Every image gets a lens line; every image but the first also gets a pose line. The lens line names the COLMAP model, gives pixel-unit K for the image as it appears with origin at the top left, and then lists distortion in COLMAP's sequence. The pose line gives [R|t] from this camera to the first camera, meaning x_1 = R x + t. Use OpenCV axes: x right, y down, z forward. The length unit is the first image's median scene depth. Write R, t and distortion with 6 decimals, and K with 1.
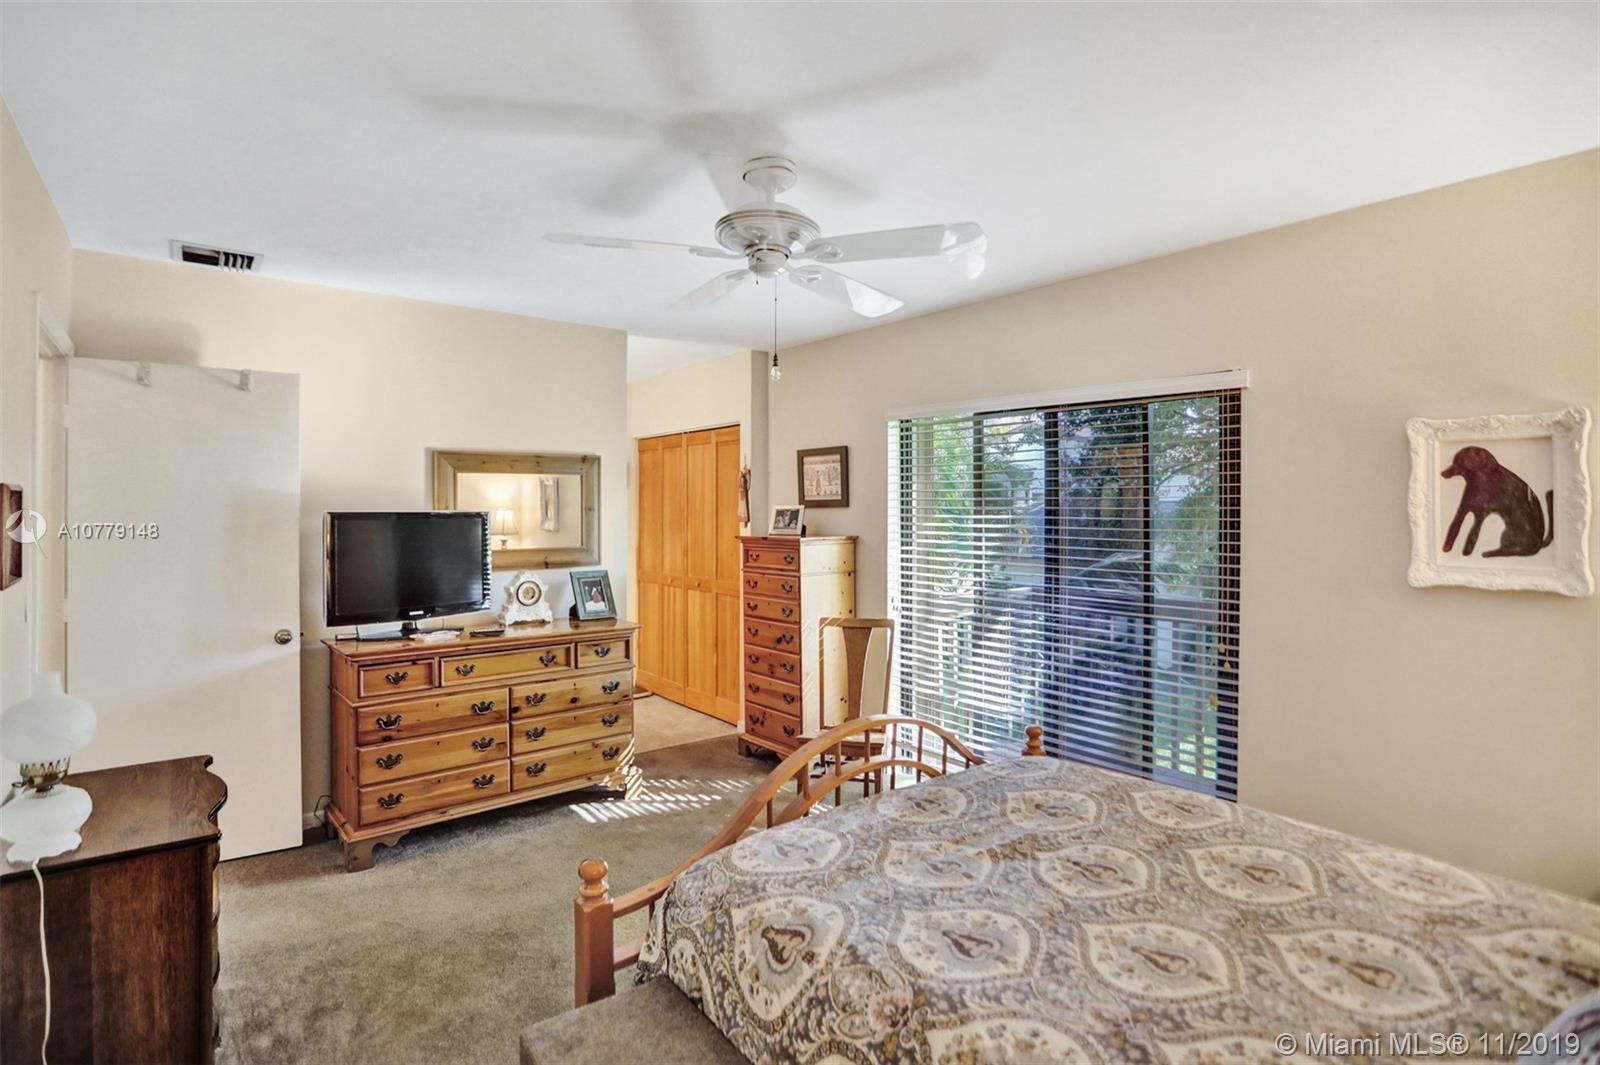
lens RADIAL K [[780.7, 0, 796.8], [0, 780.7, 522.5], [0, 0, 1]] dist [-0.037673, 0.007415]
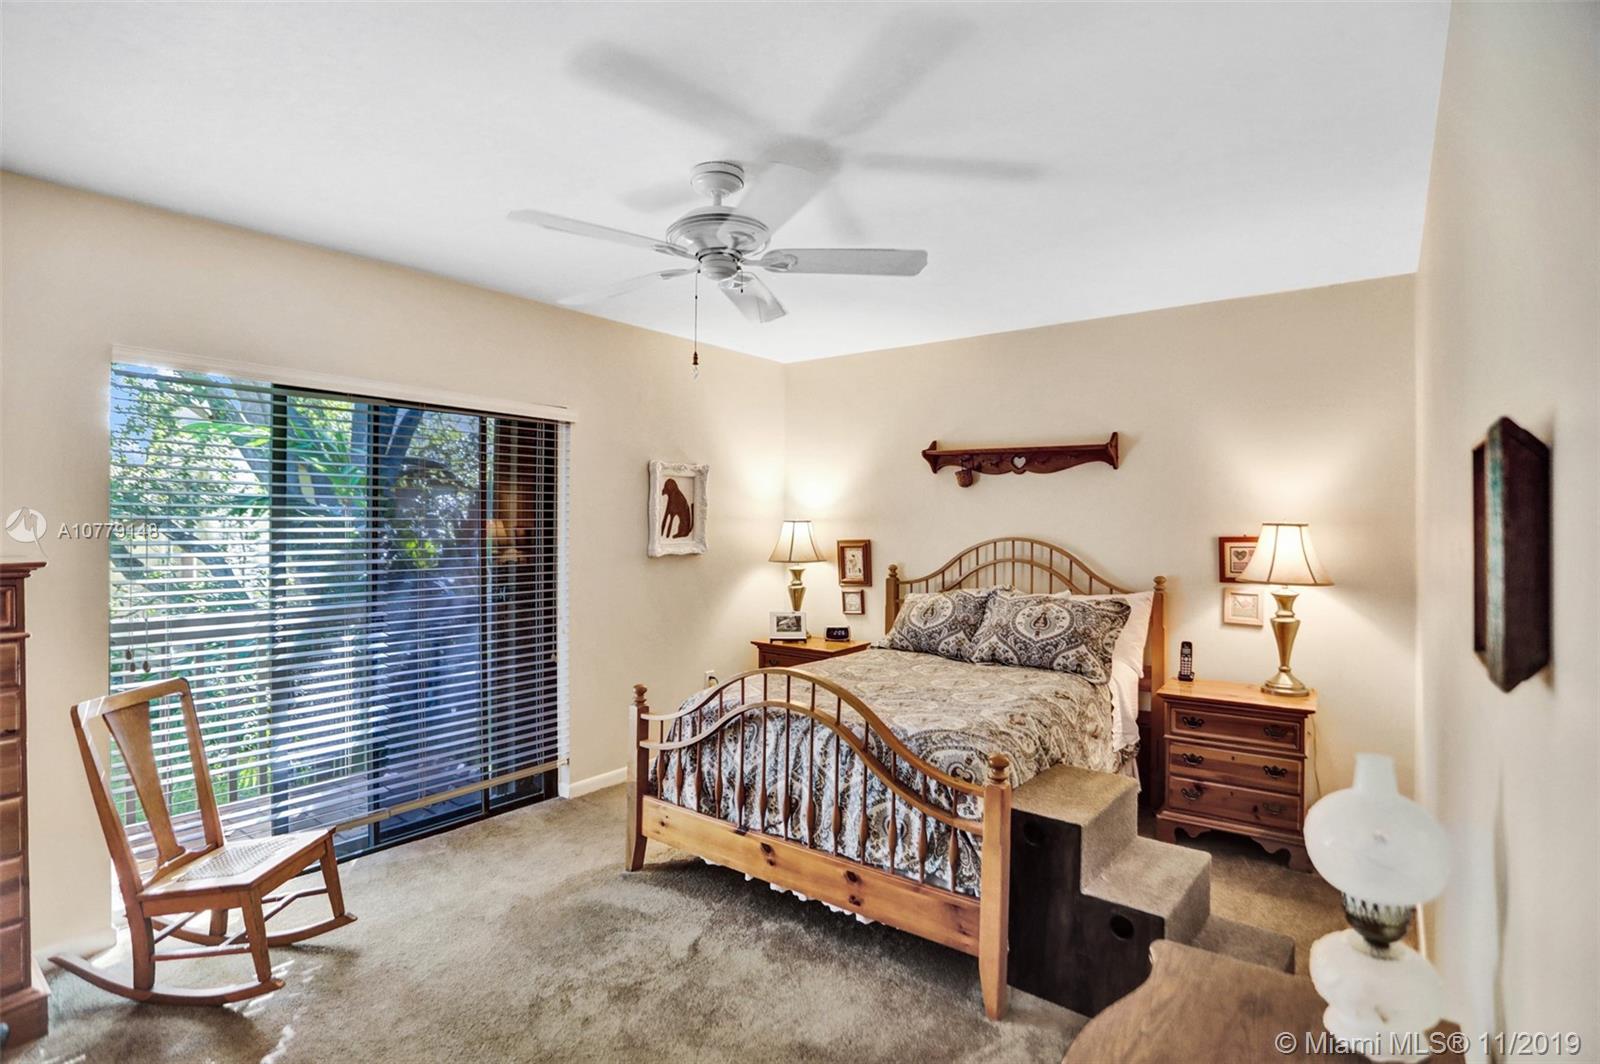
lens RADIAL K [[780.7, 0, 797.6], [0, 780.7, 523.1], [0, 0, 1]] dist [-0.037673, 0.007415]
pose [[-0.210236, -0.003759, 0.977643, -1.051957], [0.016815, 0.999831, 0.007460, -0.000898], [-0.977506, 0.018007, -0.210137, 1.112988]]
